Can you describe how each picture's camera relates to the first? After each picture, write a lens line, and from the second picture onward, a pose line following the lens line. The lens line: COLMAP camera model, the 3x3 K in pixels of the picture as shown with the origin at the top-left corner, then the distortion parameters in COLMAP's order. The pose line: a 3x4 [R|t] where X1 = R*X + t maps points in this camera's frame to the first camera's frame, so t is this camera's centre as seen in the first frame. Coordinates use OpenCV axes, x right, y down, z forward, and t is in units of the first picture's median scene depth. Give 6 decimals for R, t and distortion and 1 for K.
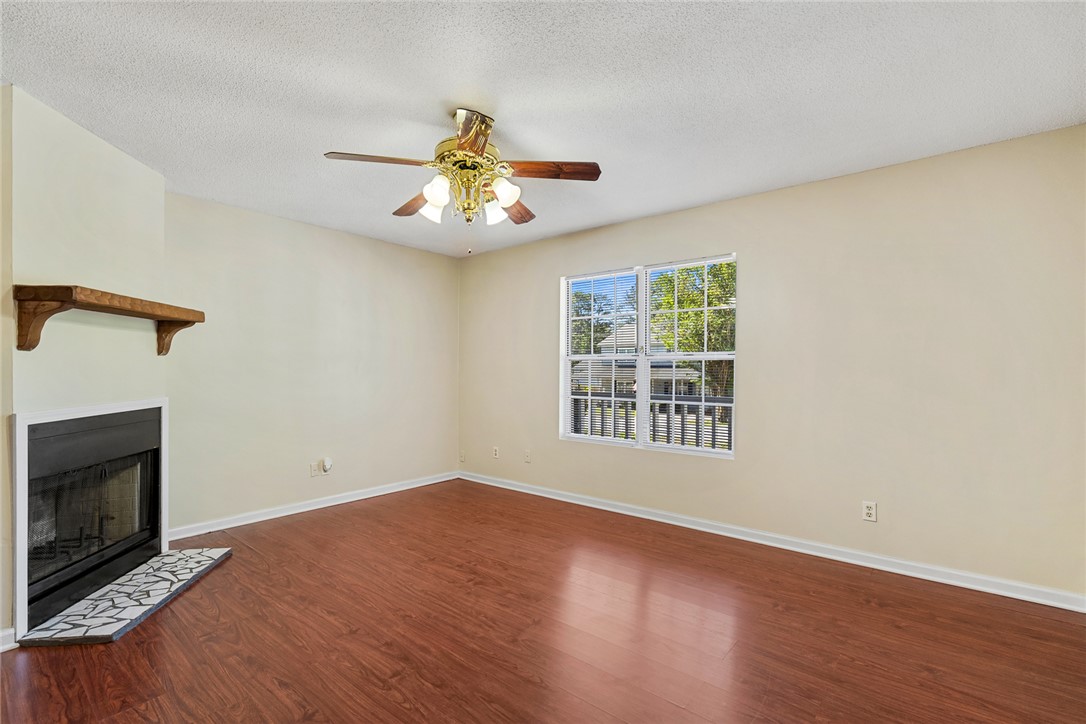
lens RADIAL K [[495.9, 0, 539.2], [0, 495.9, 368.9], [0, 0, 1]] dist [-0.006320, 0.002382]
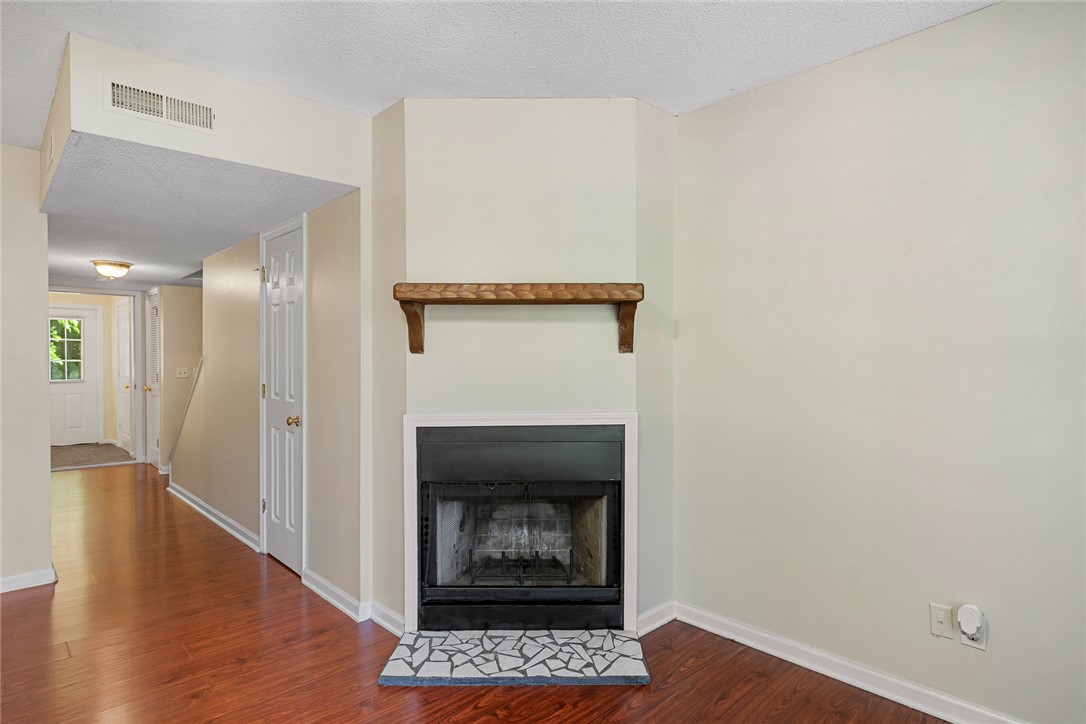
lens RADIAL K [[600.3, 0, 539.9], [0, 600.3, 365.0], [0, 0, 1]] dist [0.003859, 0.002172]
pose [[-0.124999, 0.008399, -0.992121, 0.116943], [0.000008, 0.999964, 0.008465, -0.018062], [0.992157, 0.001050, -0.124994, 1.070301]]
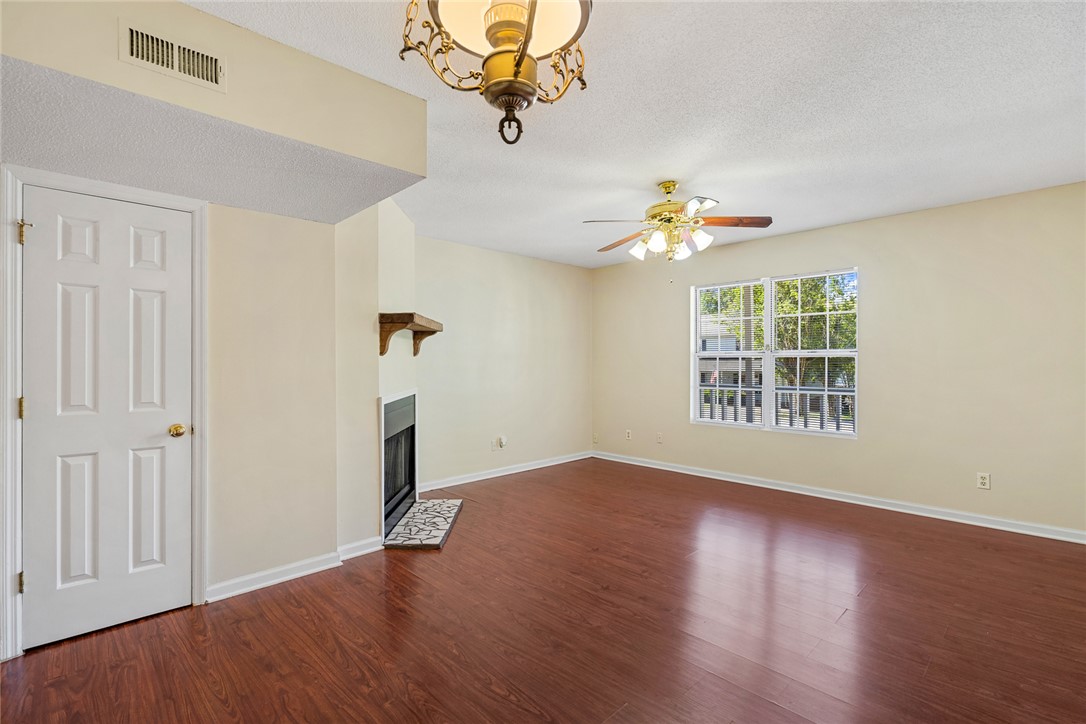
lens RADIAL K [[495.9, 0, 537.7], [0, 495.9, 361.8], [0, 0, 1]] dist [-0.006320, 0.002382]
pose [[0.993459, -0.005456, -0.114055, -0.295261], [0.005506, 0.999985, 0.000117, -0.011984], [0.114053, -0.000744, 0.993474, -0.351505]]
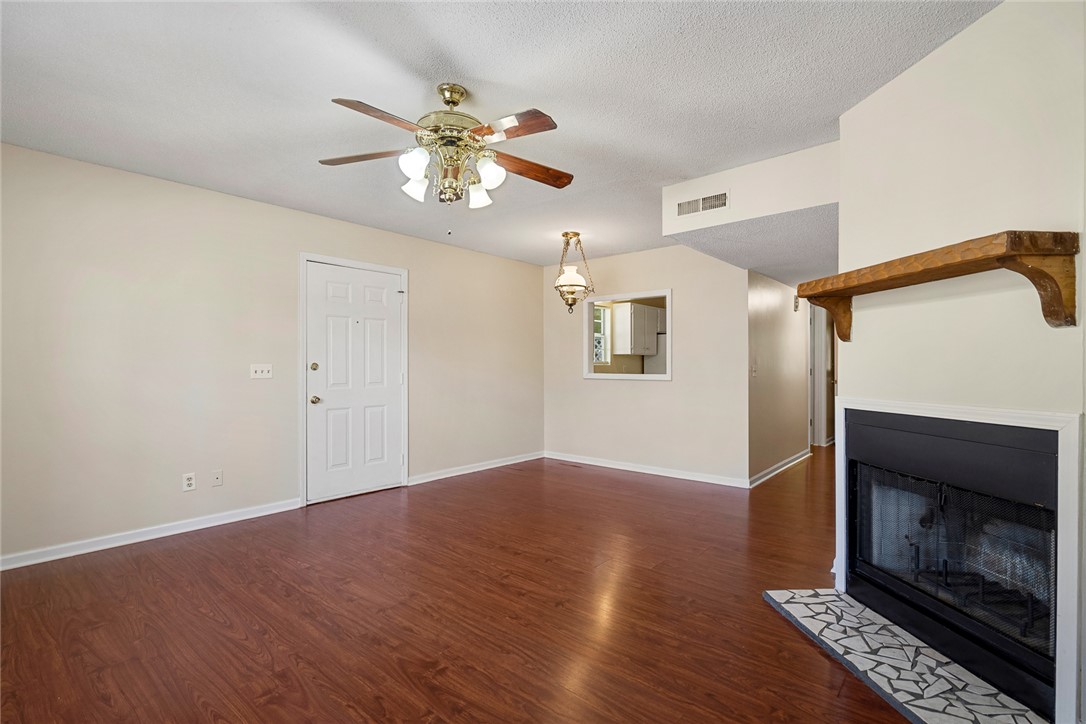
lens RADIAL K [[495.9, 0, 537.7], [0, 495.9, 365.3], [0, 0, 1]] dist [-0.006320, 0.002382]
pose [[-0.999842, -0.001310, 0.017731, -0.273599], [-0.001263, 0.999996, 0.002655, 0.011114], [-0.017735, 0.002632, -0.999839, 1.627664]]
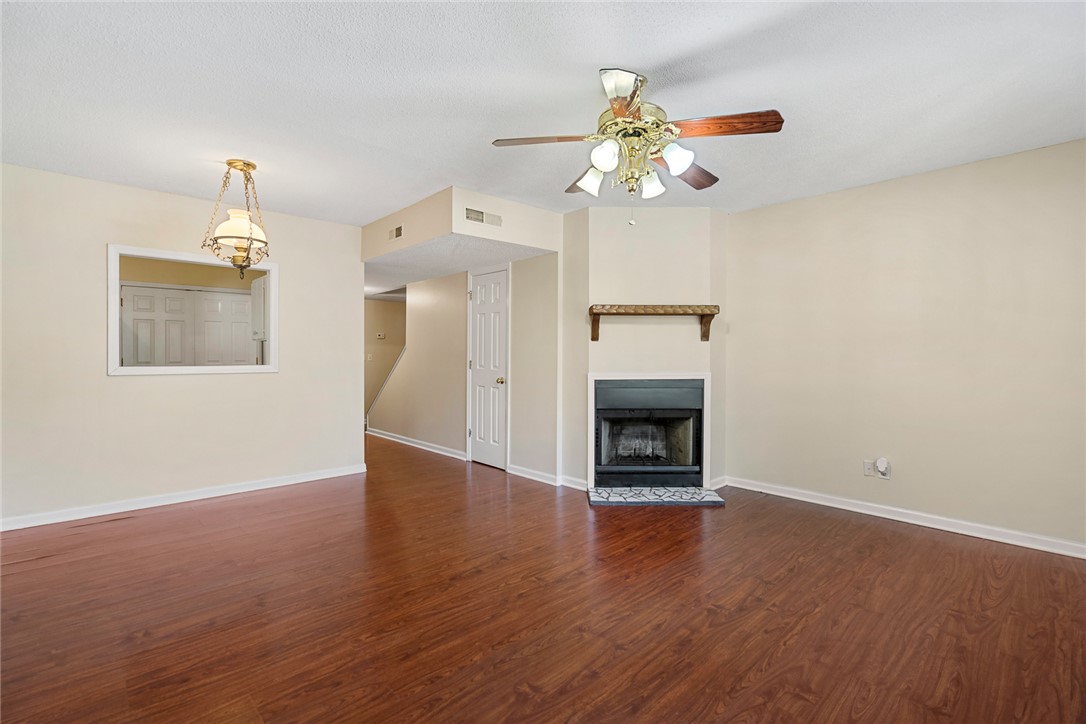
lens RADIAL K [[495.9, 0, 542.9], [0, 495.9, 355.3], [0, 0, 1]] dist [-0.006320, 0.002382]
pose [[-0.127138, -0.000075, -0.991885, 0.688990], [-0.004641, 0.999989, 0.000519, 0.013927], [0.991874, 0.004669, -0.127137, 0.797223]]
